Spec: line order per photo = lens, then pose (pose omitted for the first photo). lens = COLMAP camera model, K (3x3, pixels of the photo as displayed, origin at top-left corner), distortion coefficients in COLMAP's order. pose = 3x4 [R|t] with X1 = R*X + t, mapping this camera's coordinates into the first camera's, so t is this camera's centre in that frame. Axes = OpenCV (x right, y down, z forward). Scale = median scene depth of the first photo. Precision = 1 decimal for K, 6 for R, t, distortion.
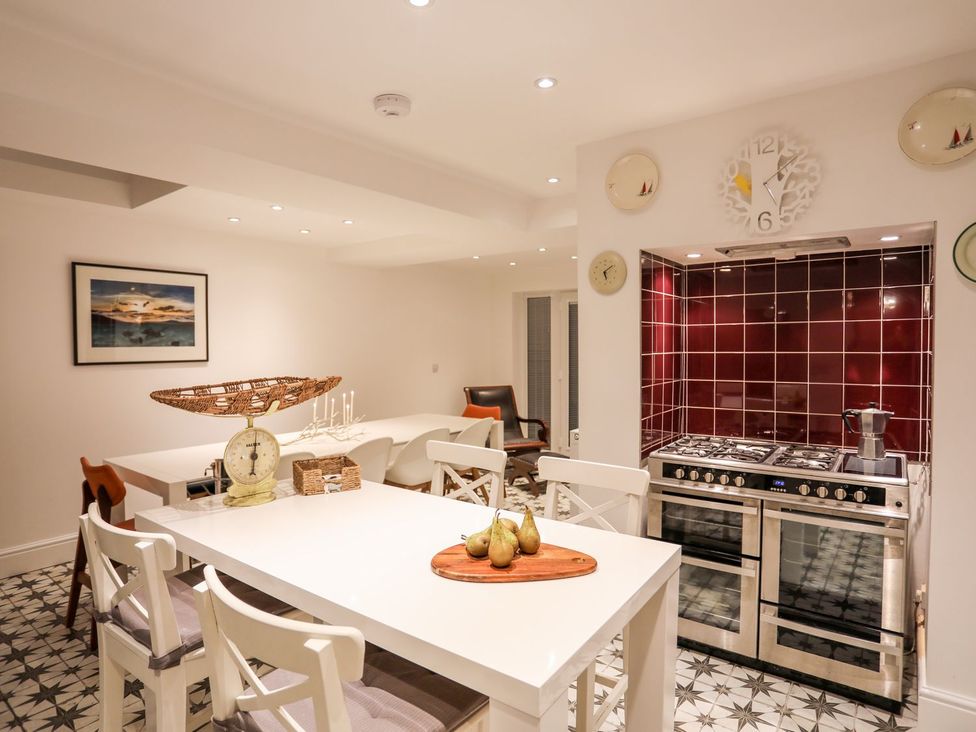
lens RADIAL K [[551.2, 0, 484.7], [0, 551.2, 368.0], [0, 0, 1]] dist [-0.047759, 0.033922]
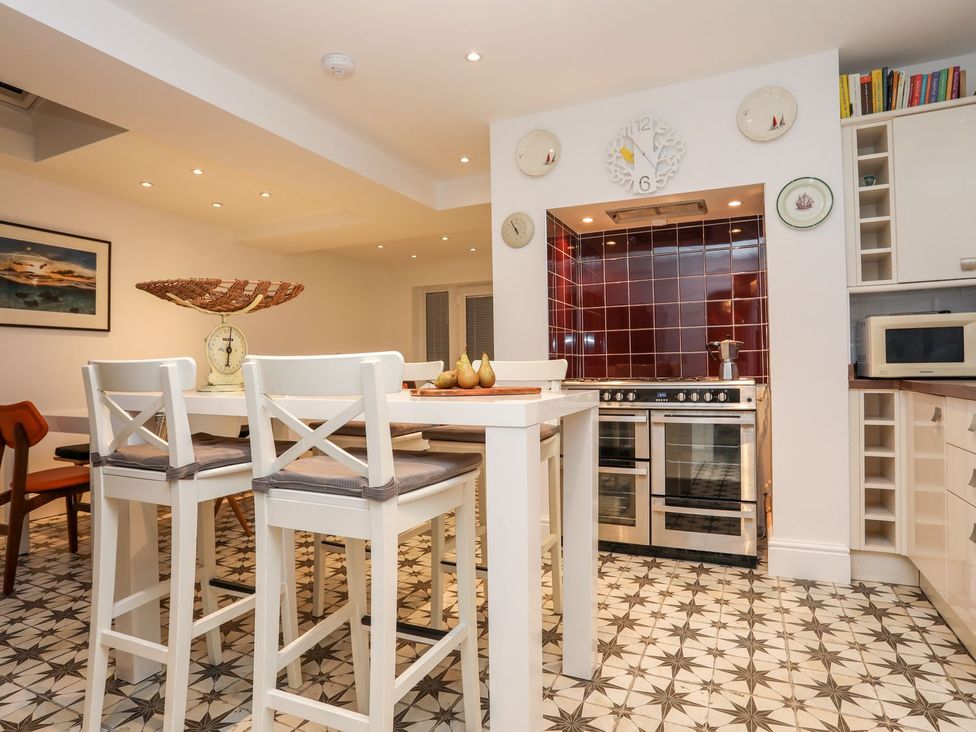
lens RADIAL K [[558.6, 0, 472.2], [0, 558.6, 363.7], [0, 0, 1]] dist [-0.033309, 0.033629]
pose [[0.981761, -0.006017, 0.190026, -0.112347], [0.015916, 0.998592, -0.050611, 0.188493], [-0.189454, 0.052713, 0.980474, -0.146404]]
